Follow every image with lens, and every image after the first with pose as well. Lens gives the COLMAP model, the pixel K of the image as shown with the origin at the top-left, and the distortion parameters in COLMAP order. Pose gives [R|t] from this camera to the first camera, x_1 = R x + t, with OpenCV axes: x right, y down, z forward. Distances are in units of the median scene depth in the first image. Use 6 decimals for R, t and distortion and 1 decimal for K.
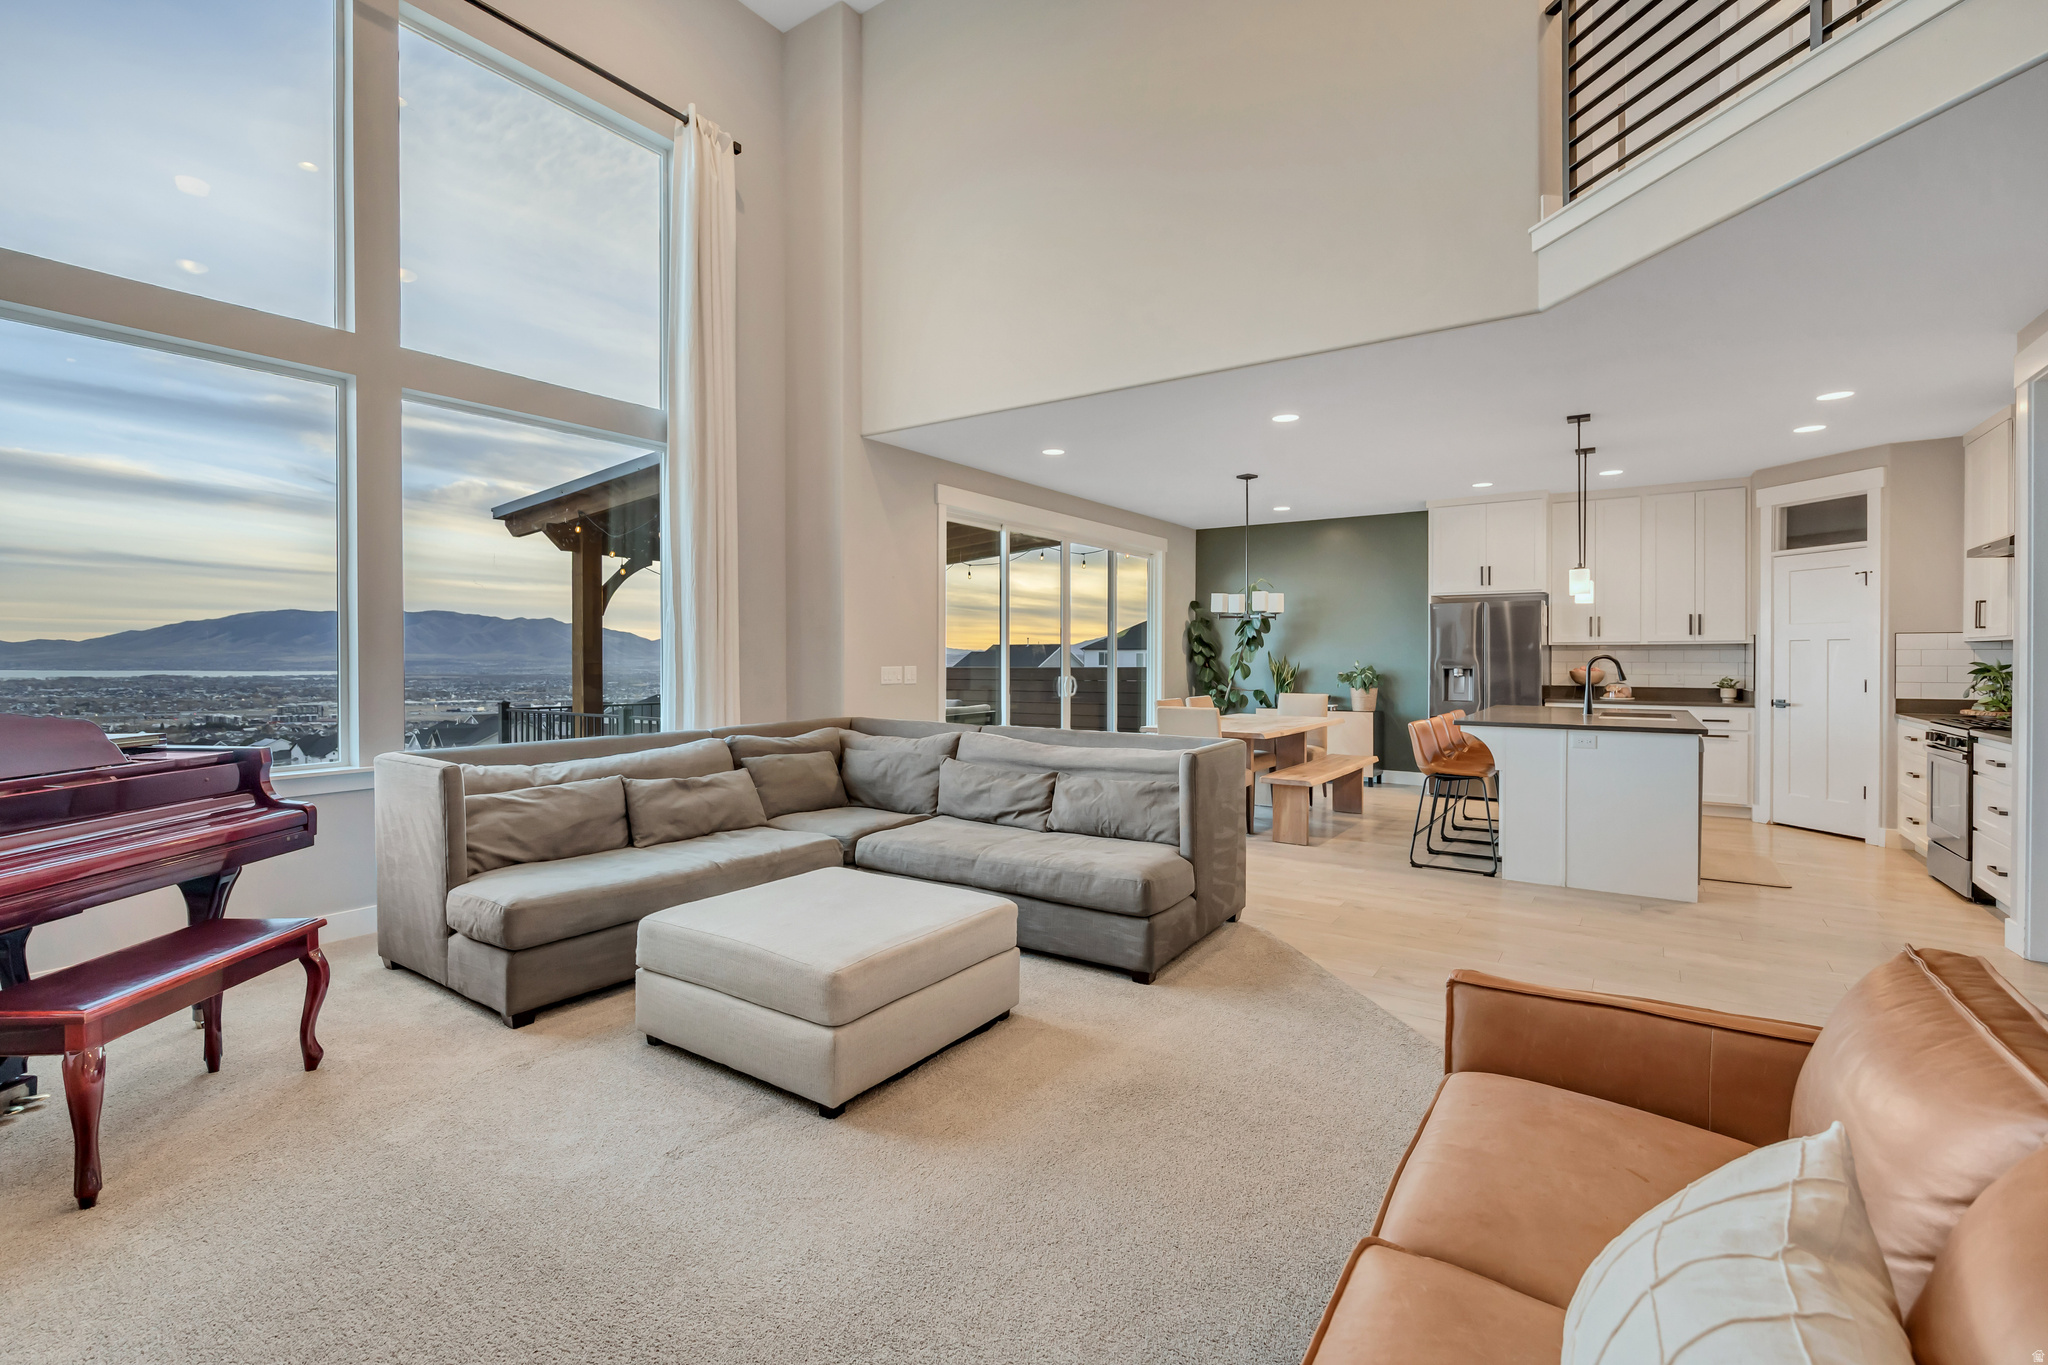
lens RADIAL K [[902.5, 0, 1027.4], [0, 902.5, 666.4], [0, 0, 1]] dist [0.001905, 0.000206]
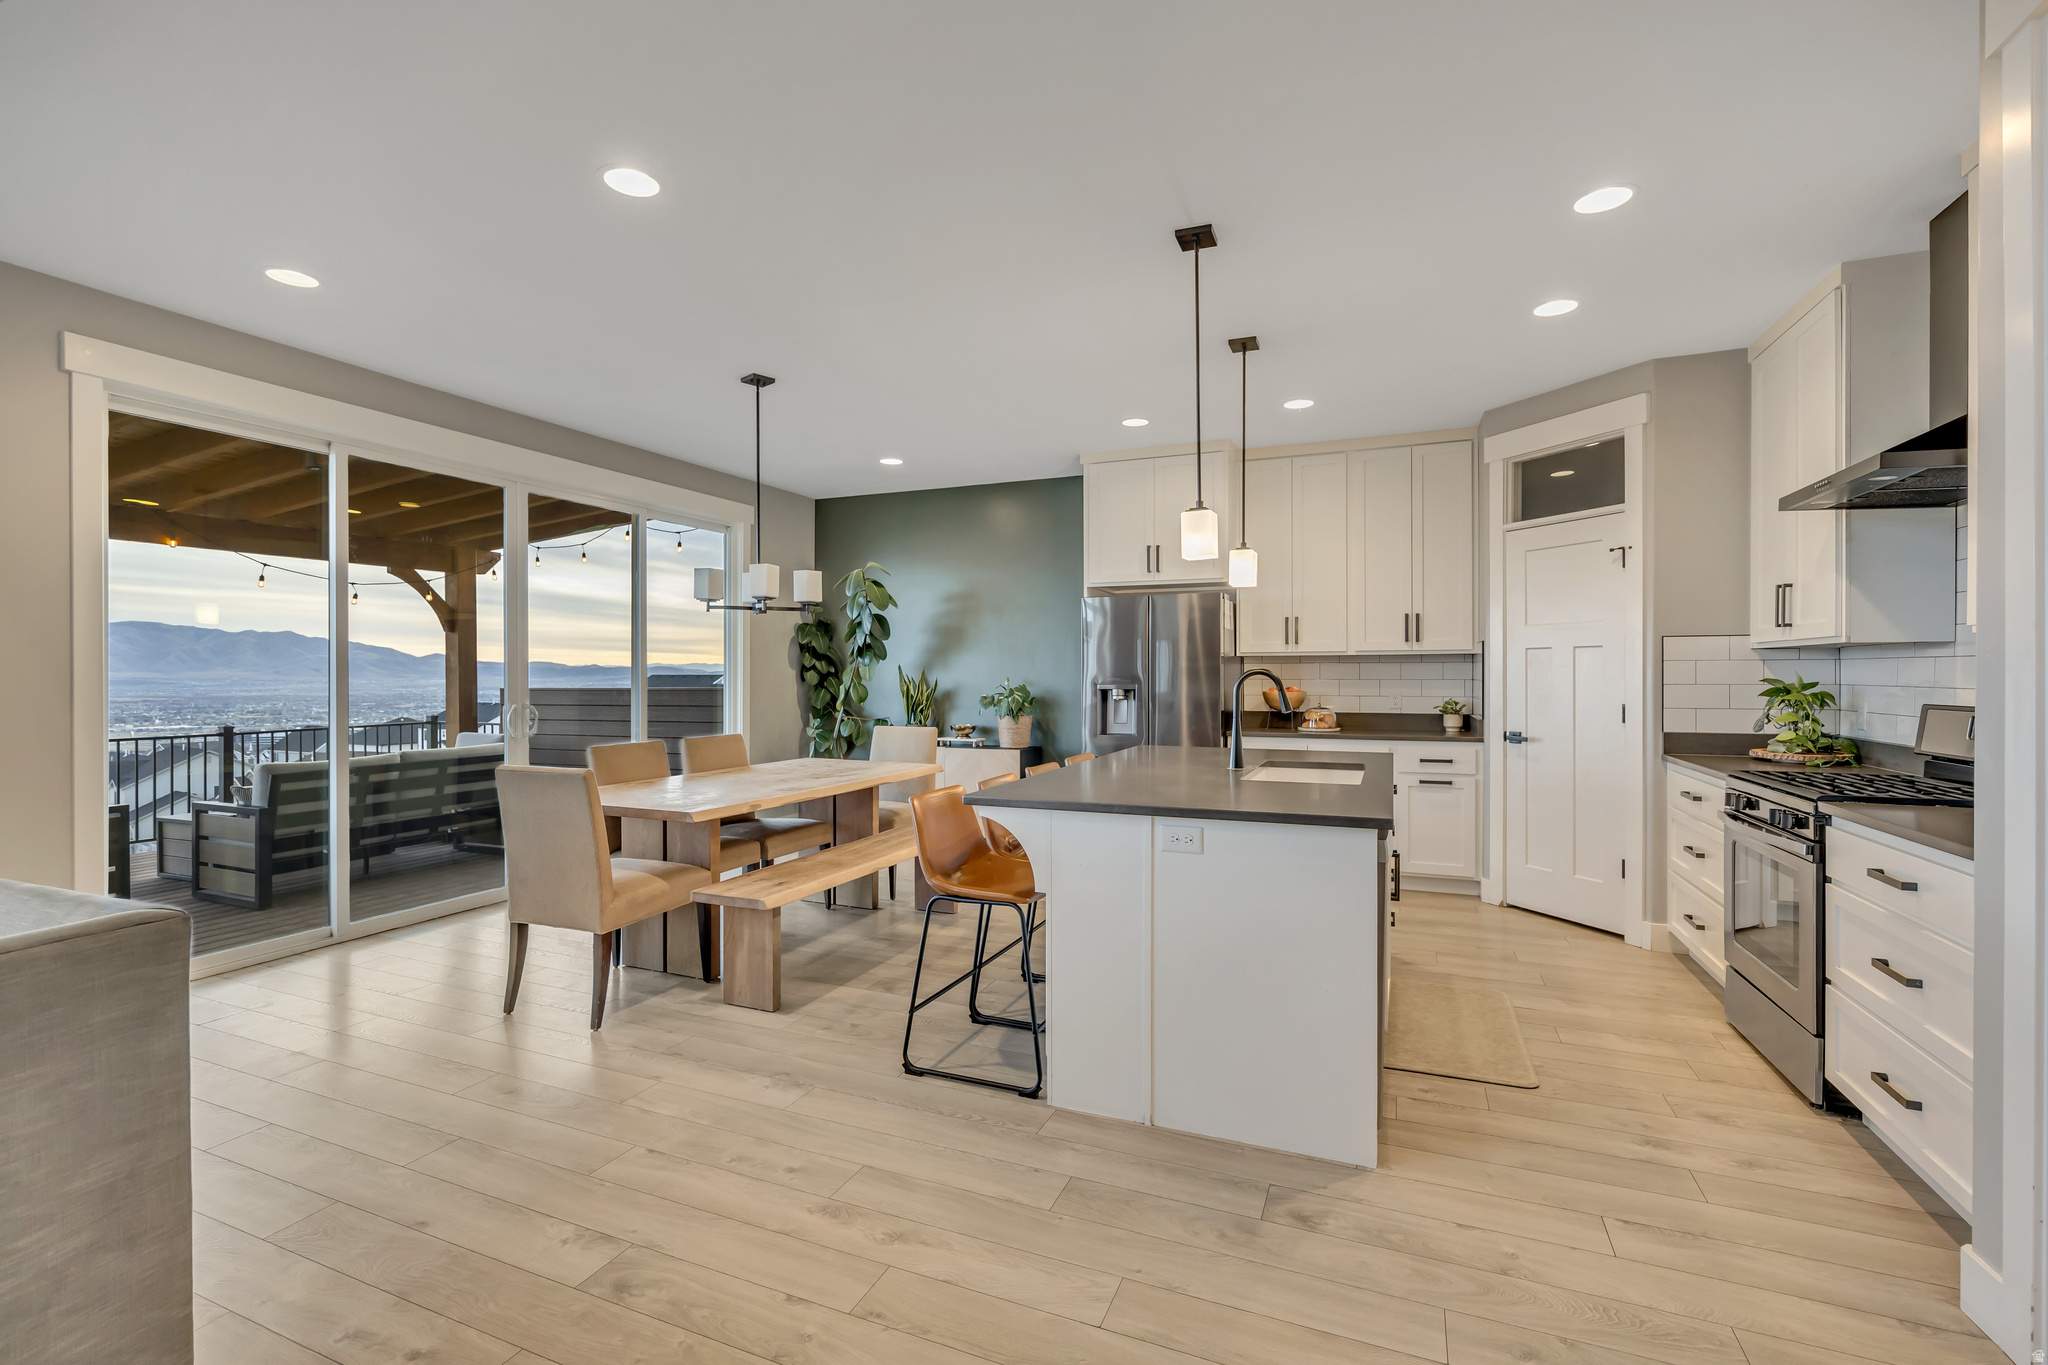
lens RADIAL K [[892.8, 0, 1024.0], [0, 892.8, 682.5], [0, 0, 1]] dist [0.000337, -0.000072]
pose [[0.980550, -0.003395, 0.196242, 0.310111], [0.003649, 0.999993, -0.000934, -0.002721], [-0.196237, 0.001632, 0.980555, 0.378934]]
